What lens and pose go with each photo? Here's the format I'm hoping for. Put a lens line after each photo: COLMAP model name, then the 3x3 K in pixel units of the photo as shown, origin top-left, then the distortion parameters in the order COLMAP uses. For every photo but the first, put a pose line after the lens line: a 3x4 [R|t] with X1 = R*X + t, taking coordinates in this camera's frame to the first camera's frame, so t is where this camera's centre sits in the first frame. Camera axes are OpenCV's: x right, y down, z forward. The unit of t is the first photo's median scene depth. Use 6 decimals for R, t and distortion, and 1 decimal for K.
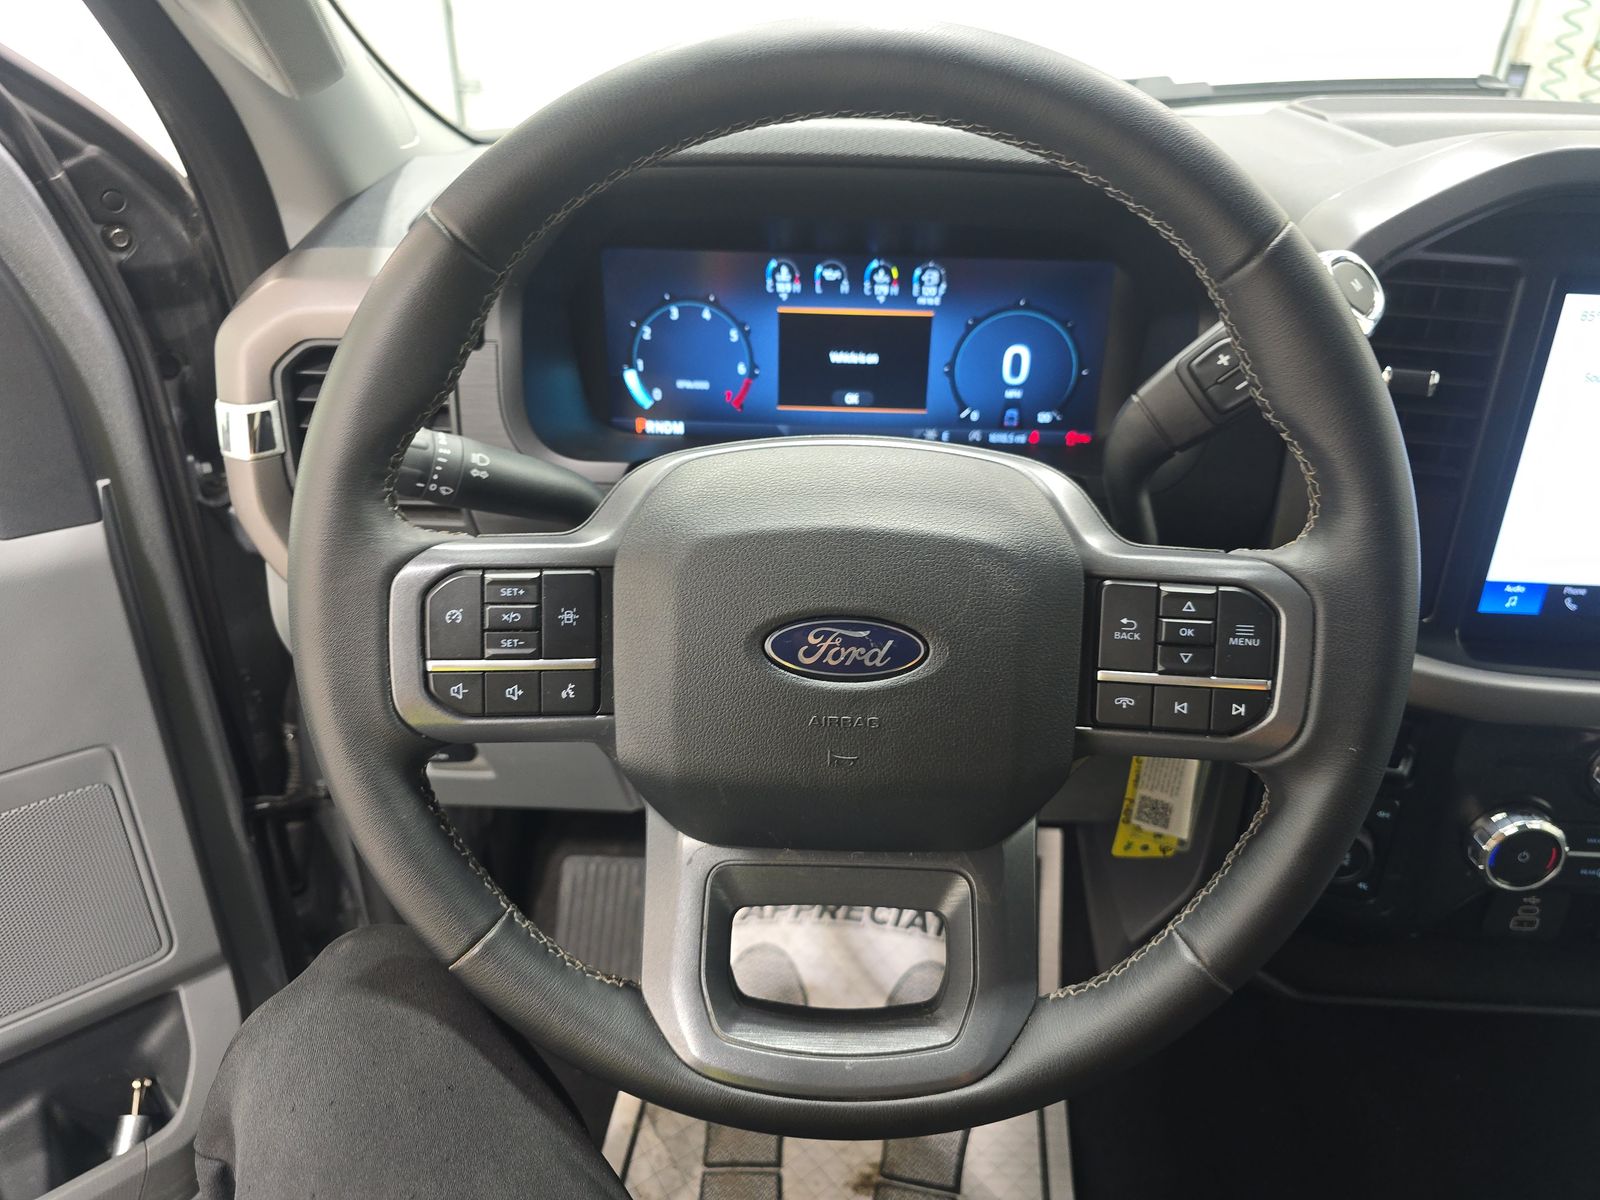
lens RADIAL K [[1061.6, 0, 821.0], [0, 1061.6, 616.4], [0, 0, 1]] dist [0.049440, -0.043506]
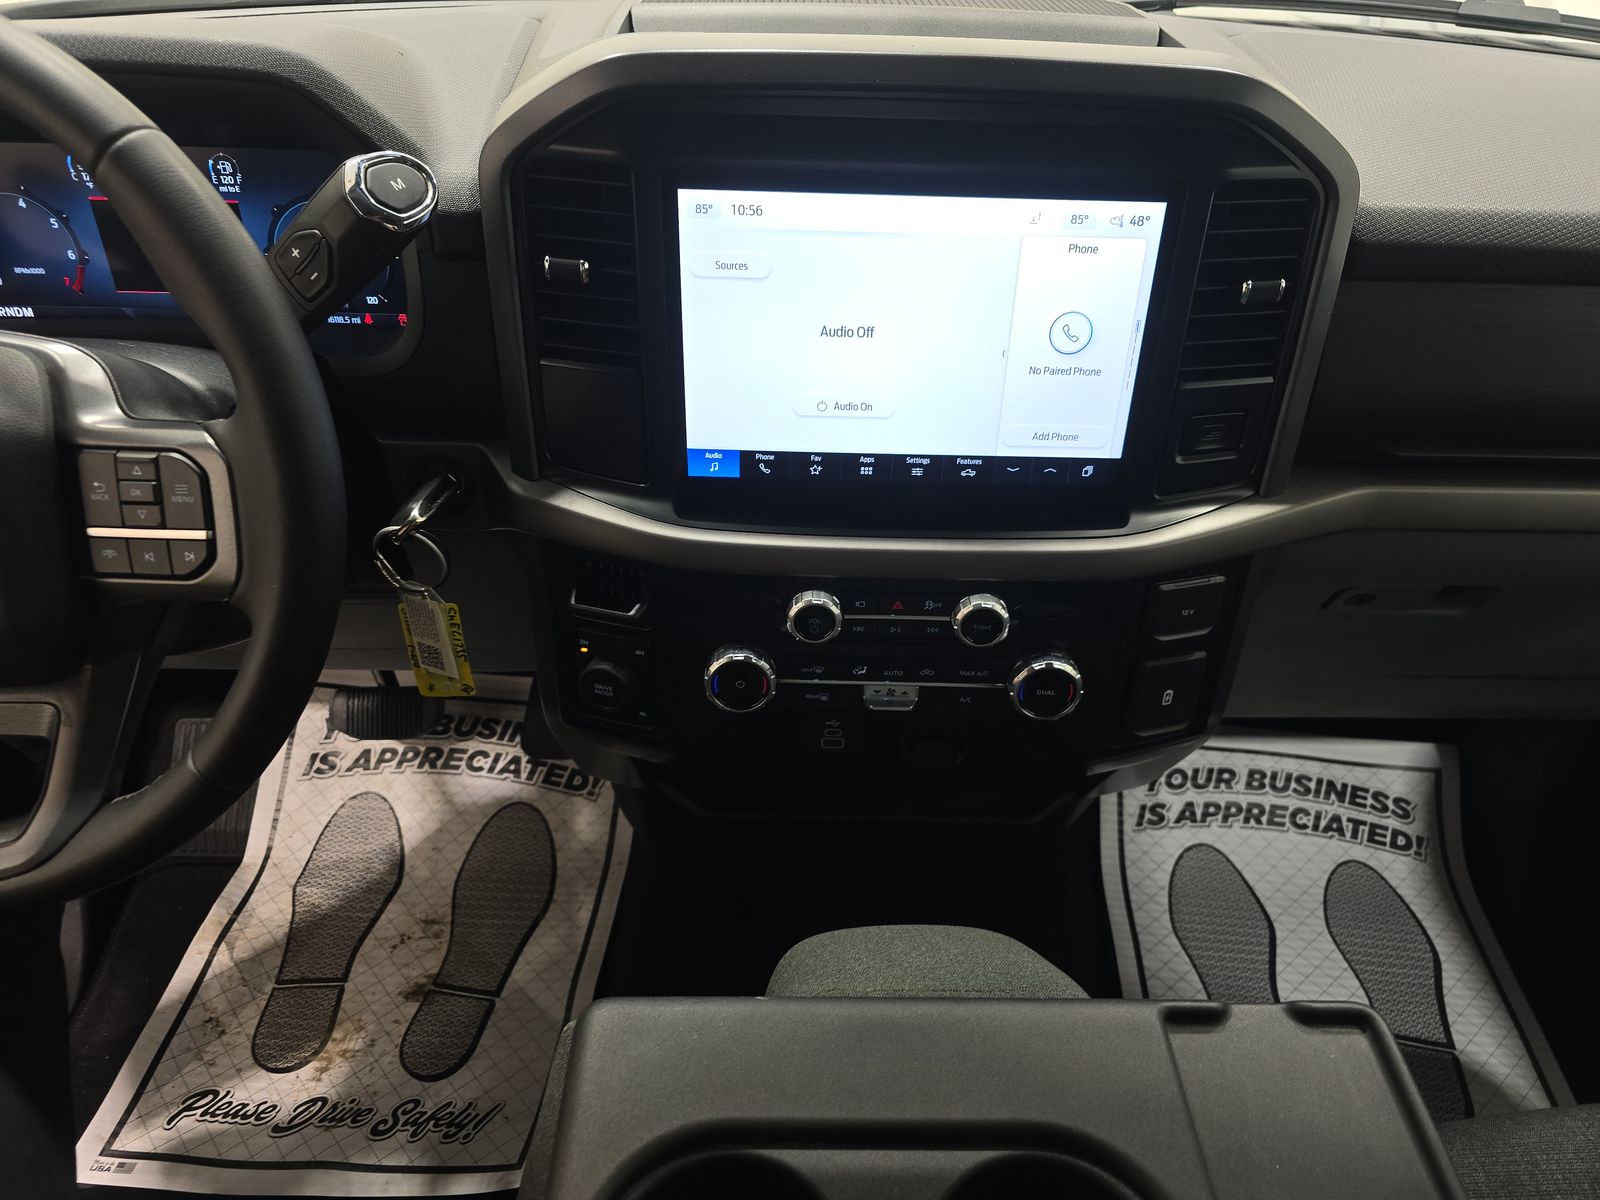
lens RADIAL K [[1034.6, 0, 800.0], [0, 1034.6, 600.0], [0, 0, 1]] dist [0.046360, -0.056619]
pose [[0.998516, -0.018424, 0.051254, 0.606118], [0.013097, 0.994658, 0.102391, 0.014473], [-0.052866, -0.101568, 0.993423, -0.113590]]
